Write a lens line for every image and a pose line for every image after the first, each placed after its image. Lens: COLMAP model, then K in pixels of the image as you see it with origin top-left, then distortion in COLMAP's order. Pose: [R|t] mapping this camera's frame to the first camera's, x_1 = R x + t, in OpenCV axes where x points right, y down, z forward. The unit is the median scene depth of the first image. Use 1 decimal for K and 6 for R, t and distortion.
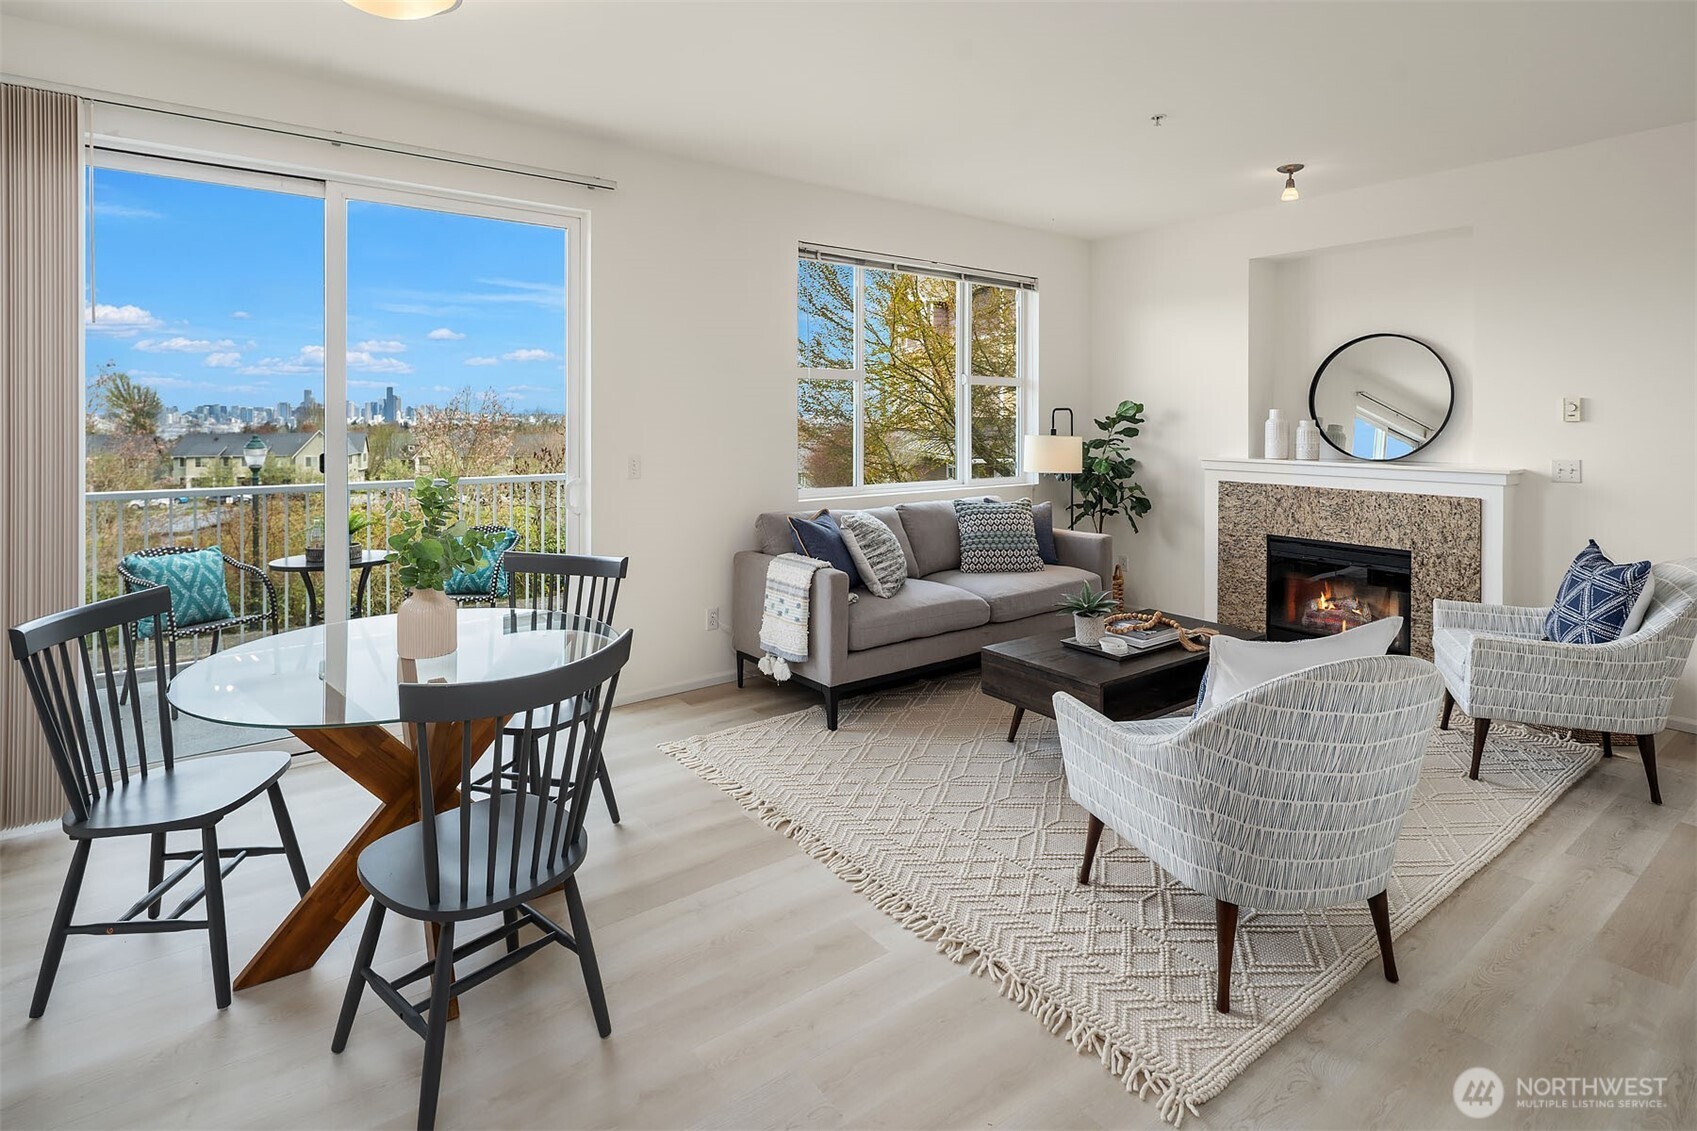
lens RADIAL K [[914.3, 0, 865.0], [0, 914.3, 440.3], [0, 0, 1]] dist [0.032154, -0.015848]
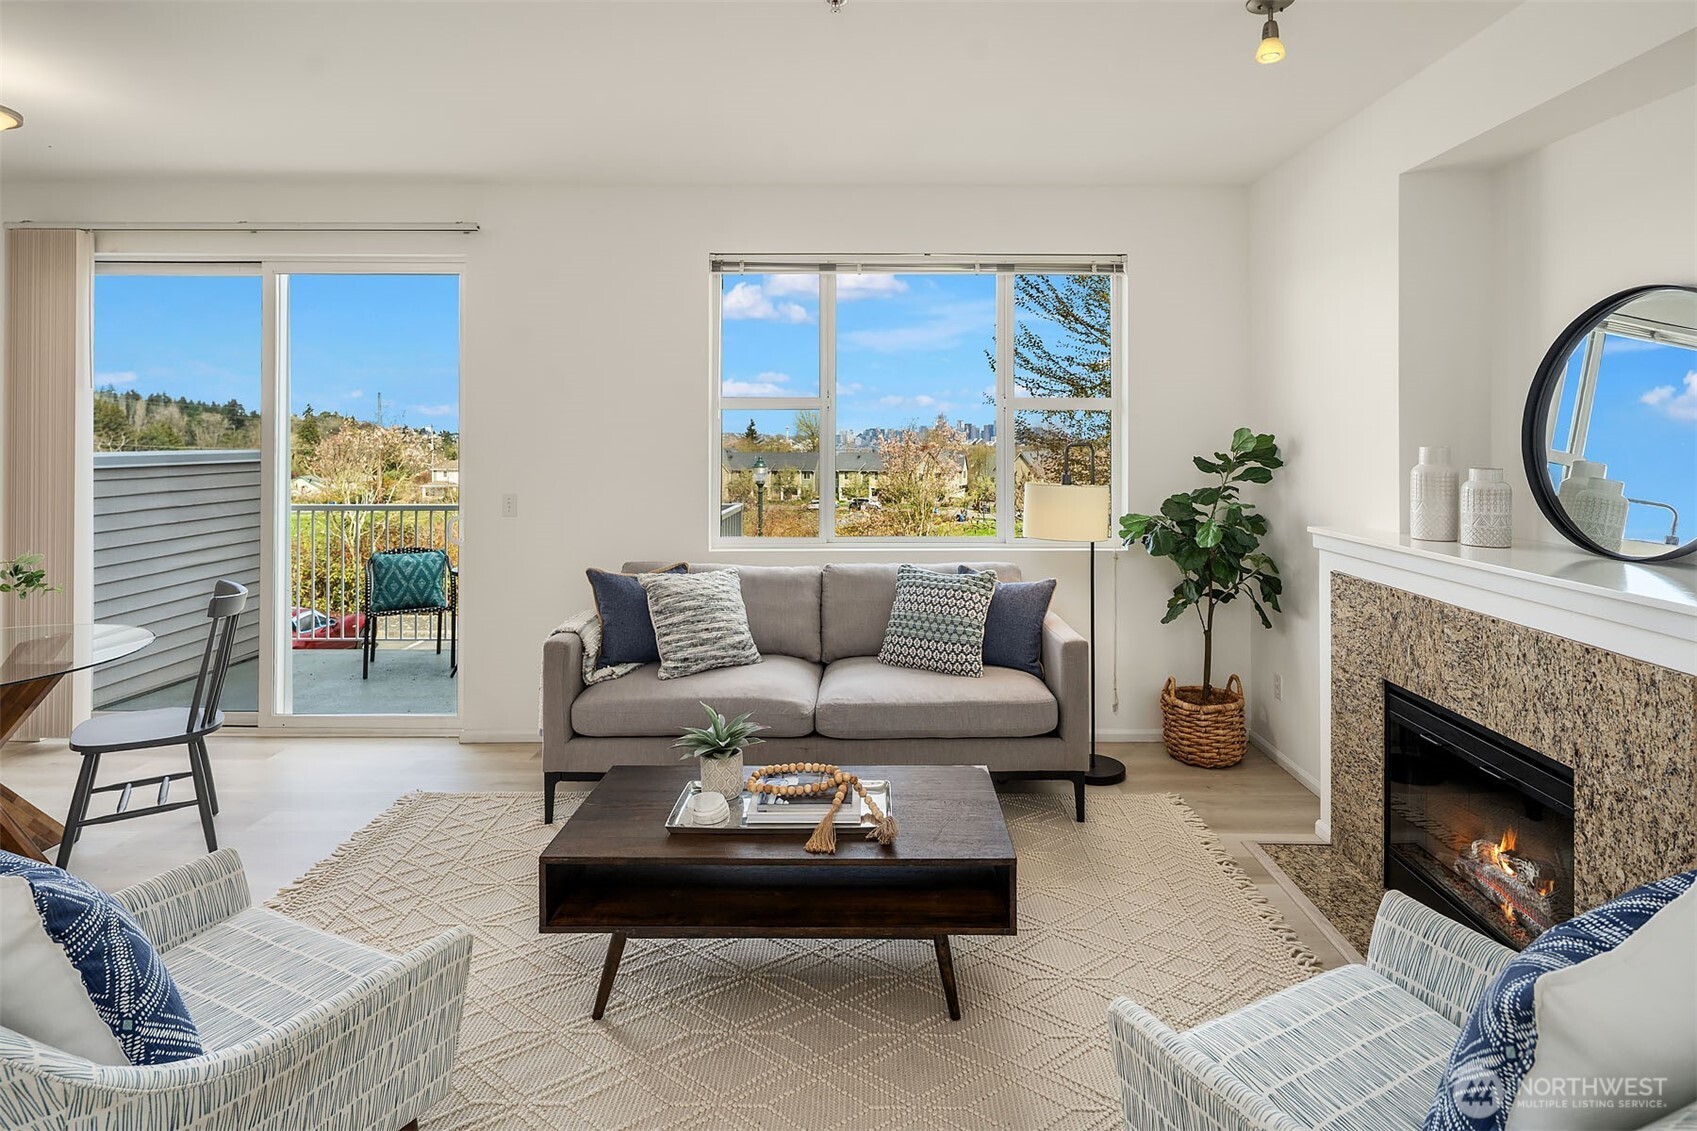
lens RADIAL K [[914.3, 0, 865.0], [0, 914.3, 440.3], [0, 0, 1]] dist [0.032154, -0.015848]
pose [[0.765879, 0.001596, -0.642983, 0.577405], [-0.015409, 0.999755, -0.015872, -0.025318], [0.642800, 0.022064, 0.765716, 0.404178]]
